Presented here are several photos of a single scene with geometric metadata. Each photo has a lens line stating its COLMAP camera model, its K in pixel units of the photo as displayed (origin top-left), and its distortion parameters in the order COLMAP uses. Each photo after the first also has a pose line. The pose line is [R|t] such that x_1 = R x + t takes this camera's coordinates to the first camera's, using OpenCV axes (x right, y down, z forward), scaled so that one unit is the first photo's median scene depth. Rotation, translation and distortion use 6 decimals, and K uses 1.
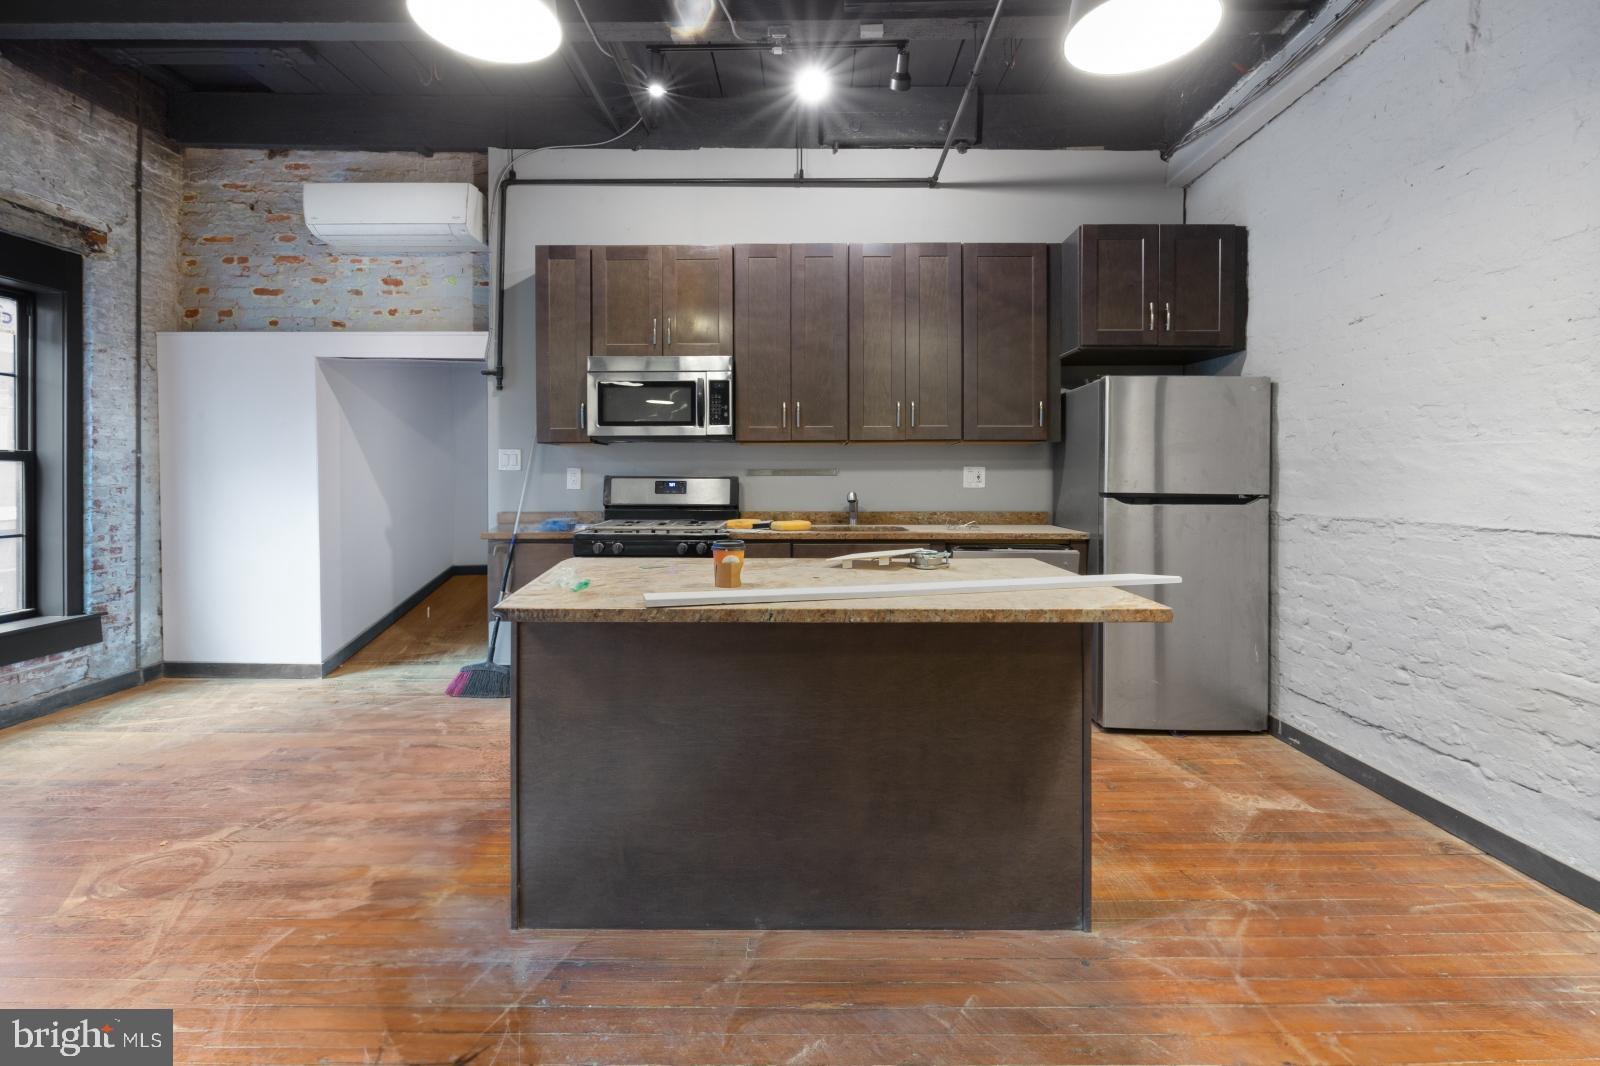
lens RADIAL K [[740.1, 0, 803.0], [0, 740.1, 475.1], [0, 0, 1]] dist [0.003338, -0.000593]
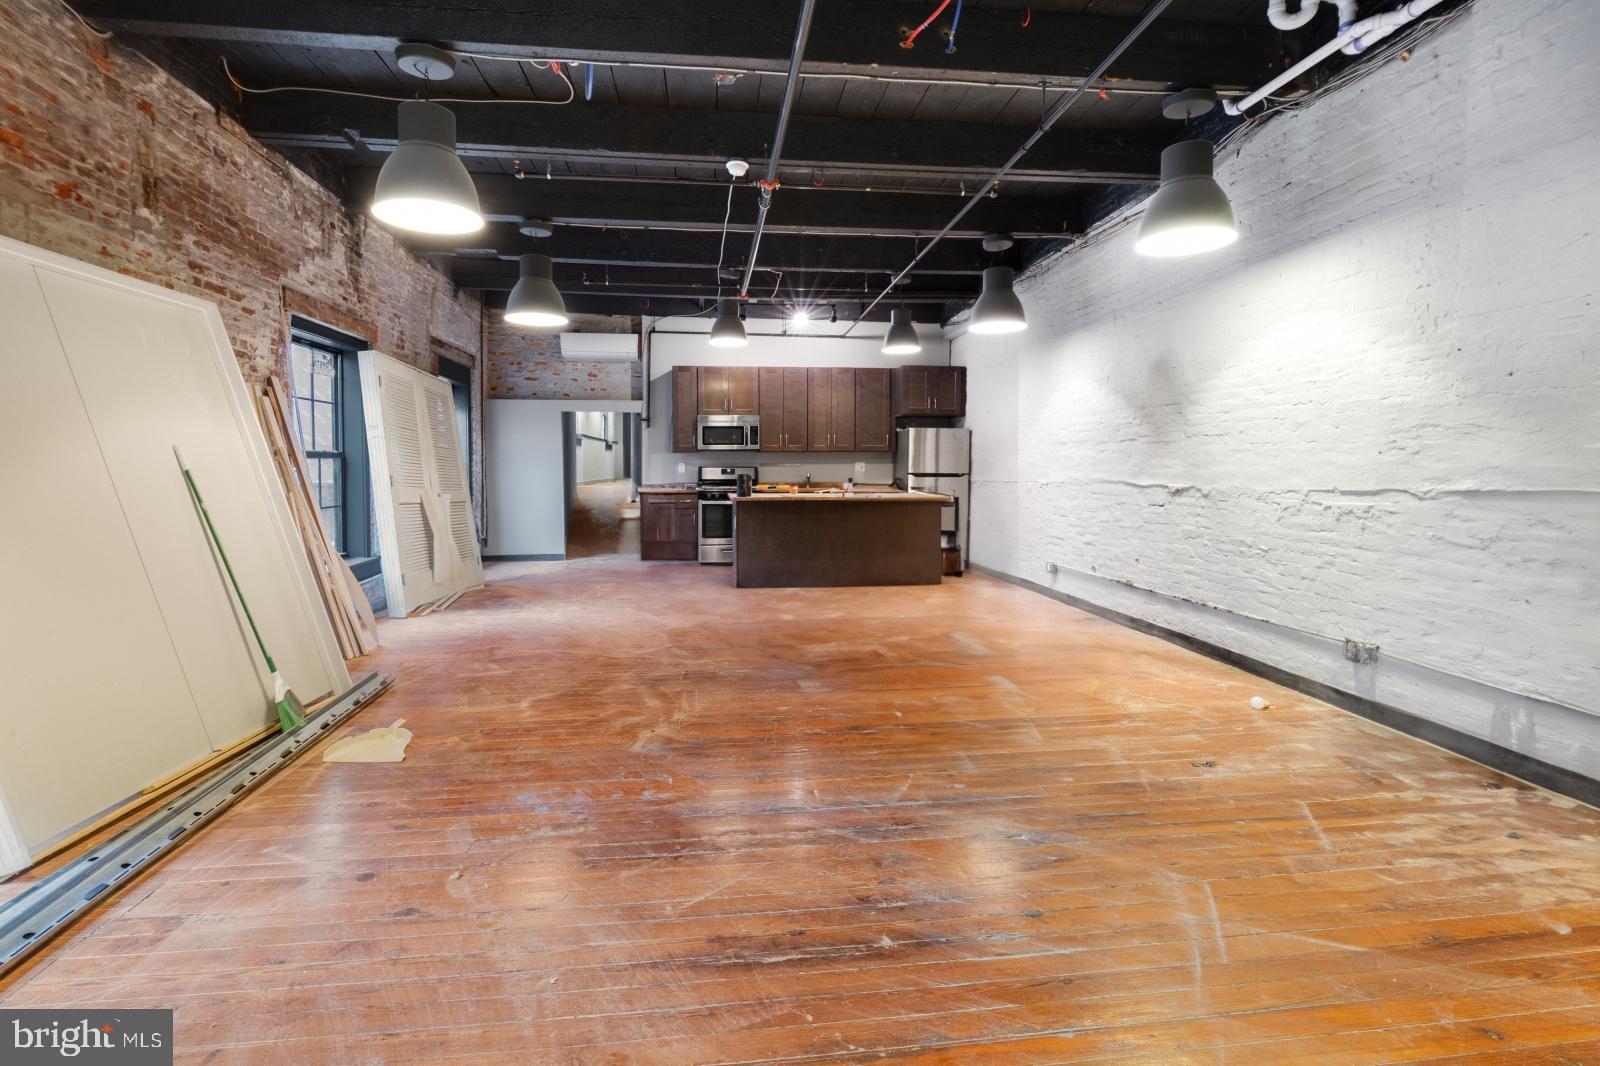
lens RADIAL K [[740.1, 0, 803.0], [0, 740.1, 475.1], [0, 0, 1]] dist [0.003338, -0.000593]
pose [[0.988763, -0.002223, 0.149475, -0.296258], [0.000299, 0.999917, 0.012896, -0.001501], [-0.149491, -0.012707, 0.988681, -1.283491]]
